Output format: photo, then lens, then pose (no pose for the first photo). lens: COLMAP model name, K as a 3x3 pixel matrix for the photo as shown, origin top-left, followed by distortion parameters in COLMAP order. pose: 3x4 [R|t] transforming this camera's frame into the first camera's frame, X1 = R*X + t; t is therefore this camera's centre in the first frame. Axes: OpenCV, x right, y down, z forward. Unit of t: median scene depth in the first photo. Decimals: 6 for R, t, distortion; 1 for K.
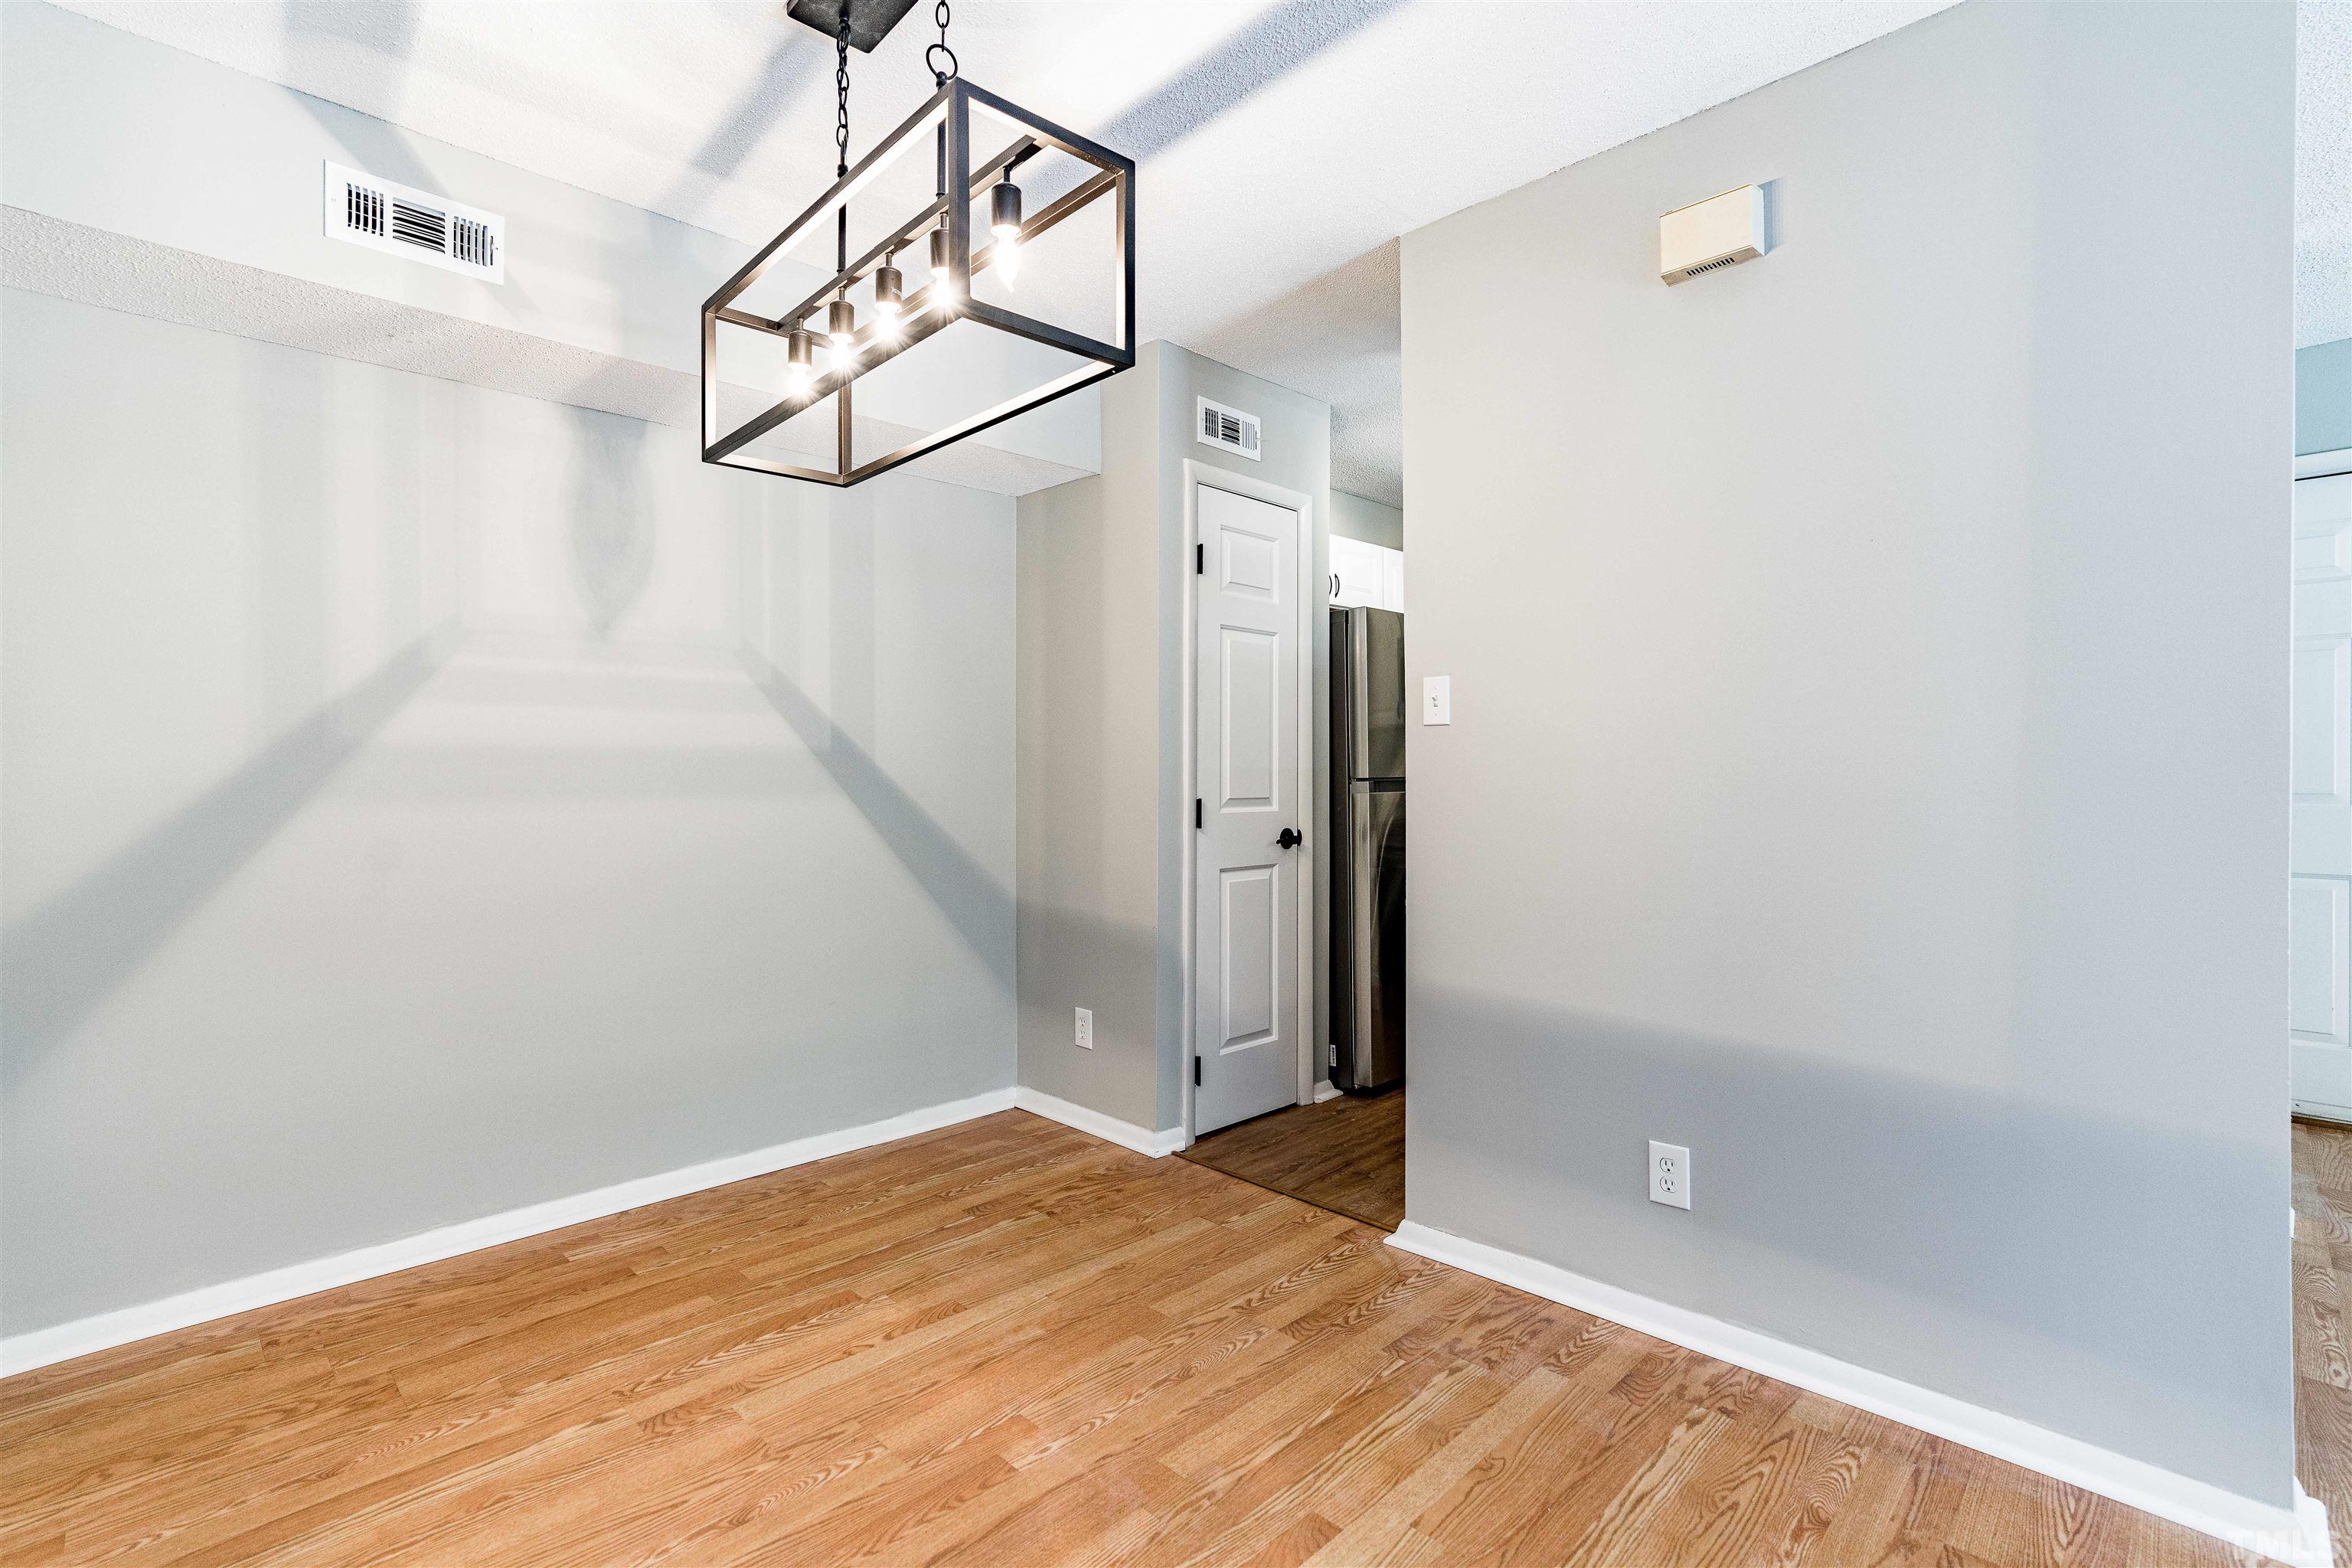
lens RADIAL K [[1076.3, 0, 1171.2], [0, 1076.3, 782.4], [0, 0, 1]] dist [-0.044114, 0.021344]
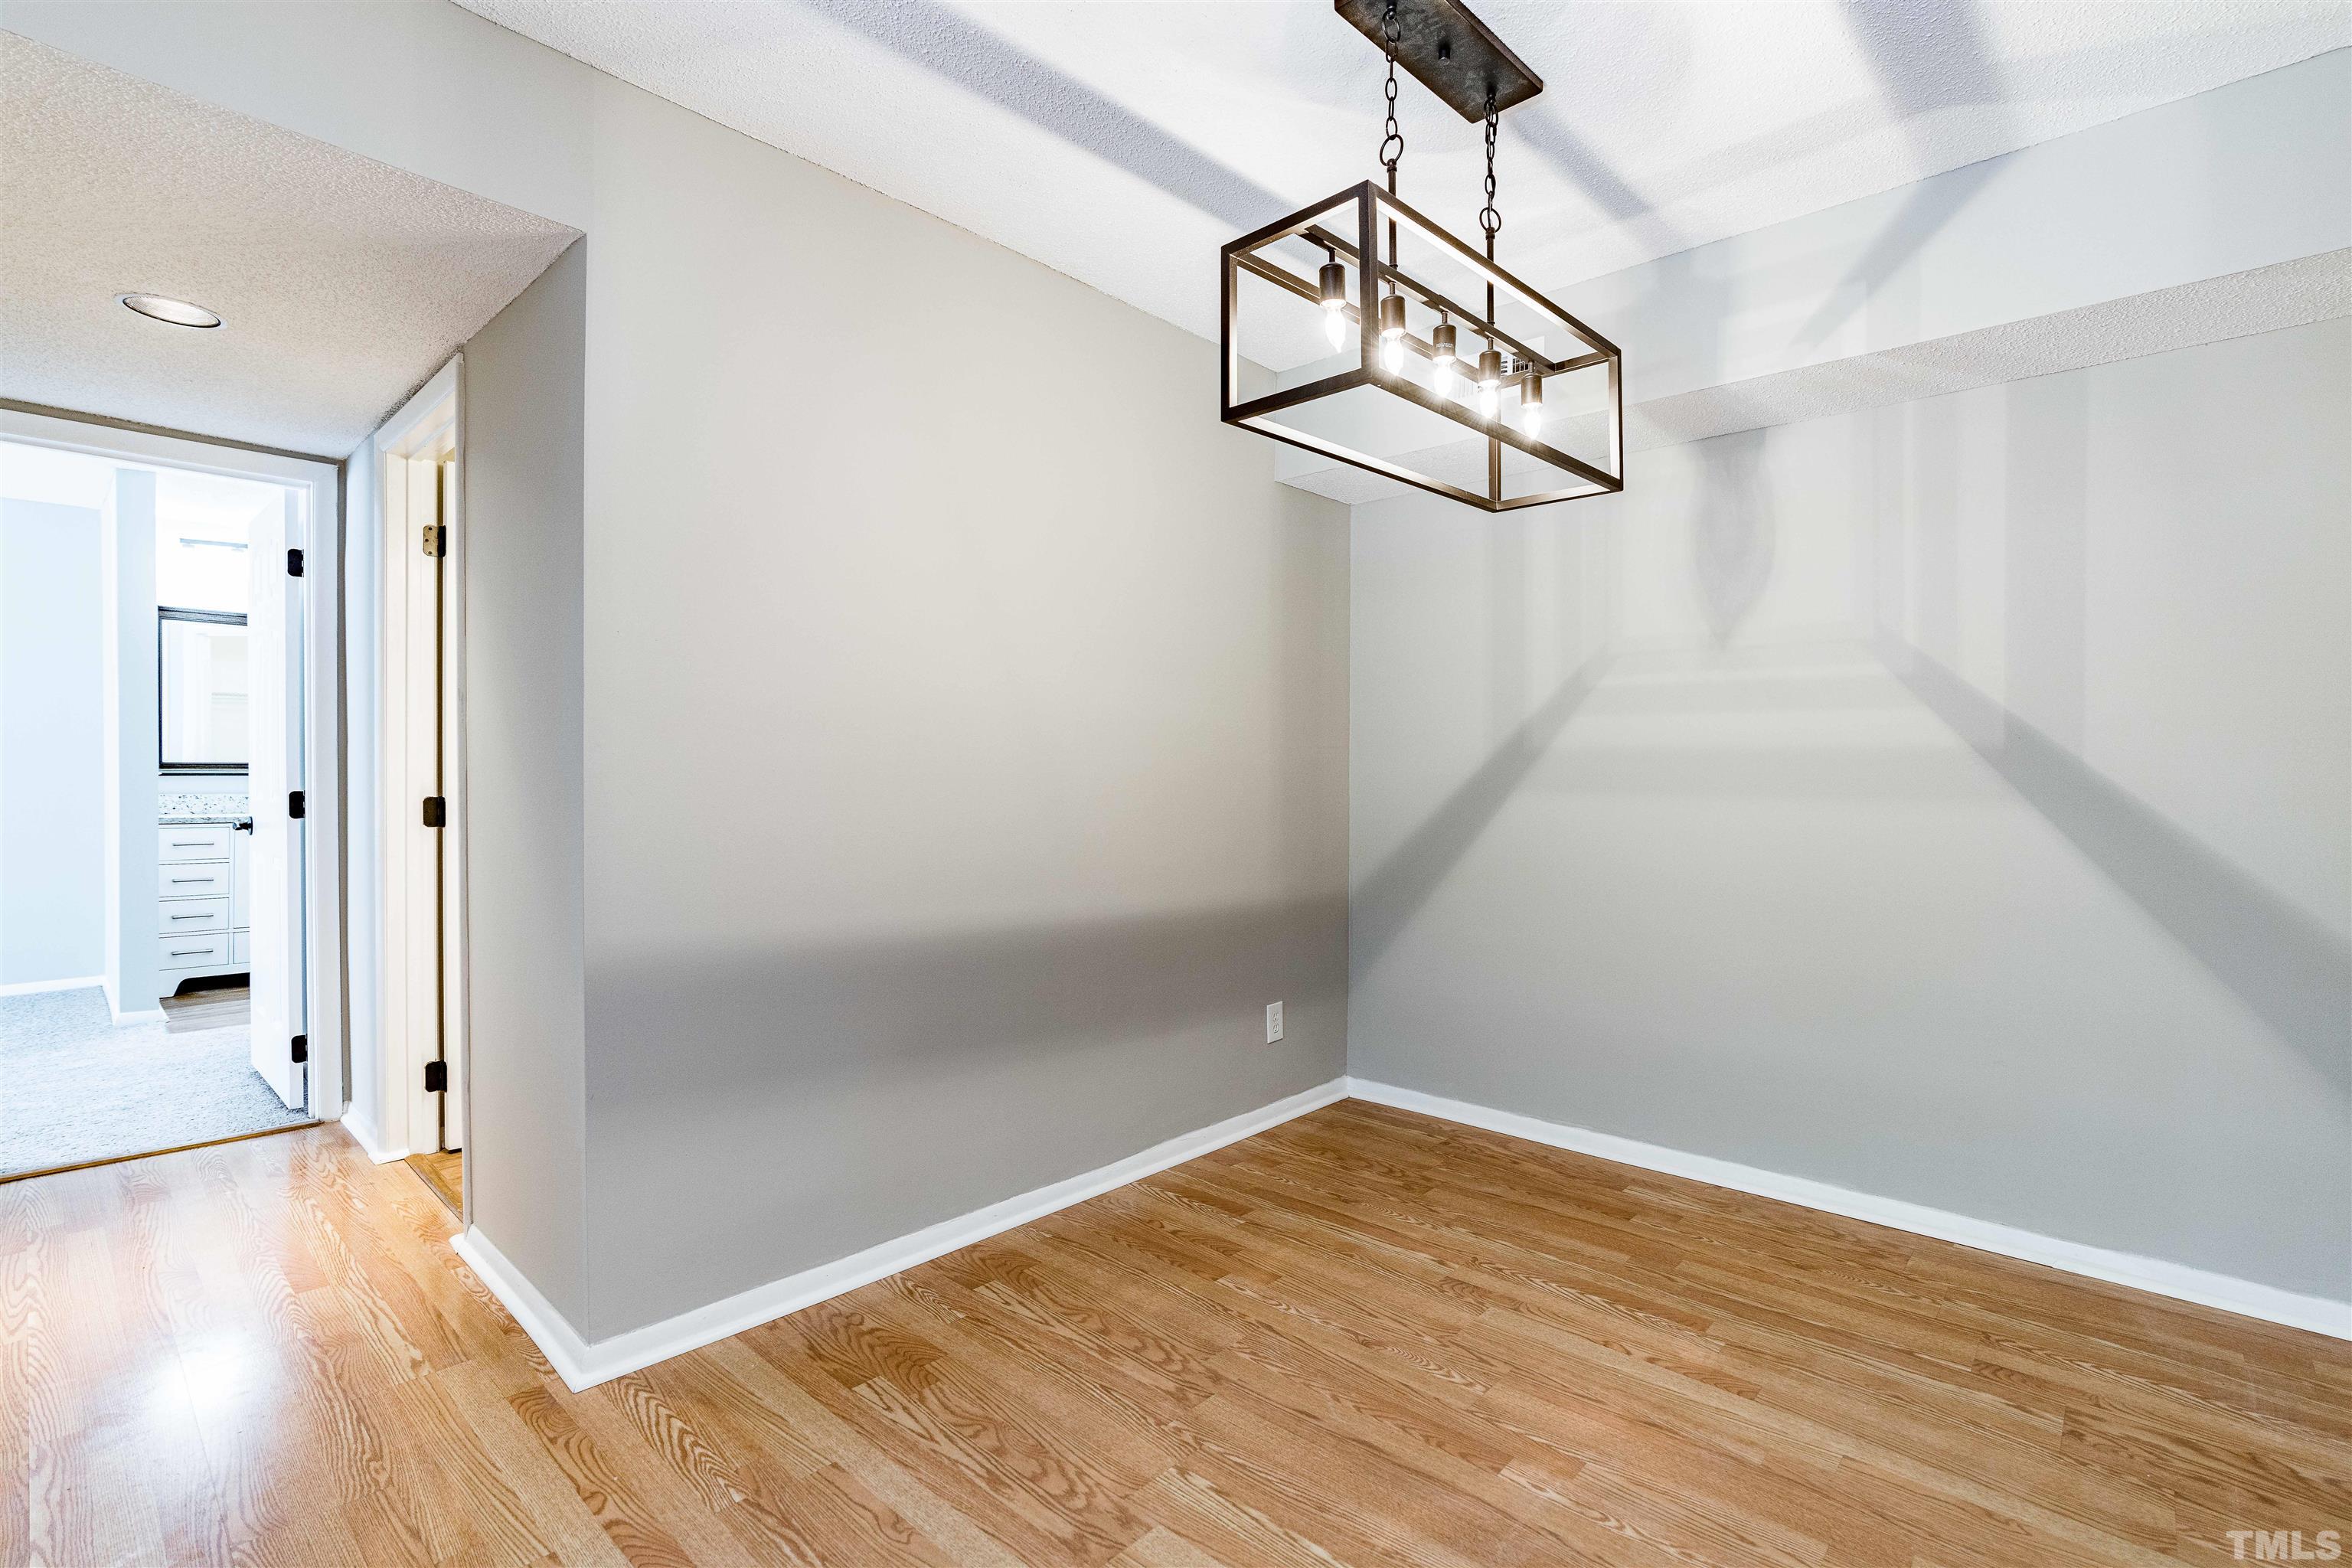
lens RADIAL K [[1076.3, 0, 1171.2], [0, 1076.3, 782.4], [0, 0, 1]] dist [-0.044114, 0.021344]
pose [[0.048739, 0.015142, -0.998697, 0.593672], [-0.016058, 0.999768, 0.014375, -0.006582], [0.998682, 0.015336, 0.048971, 0.458353]]
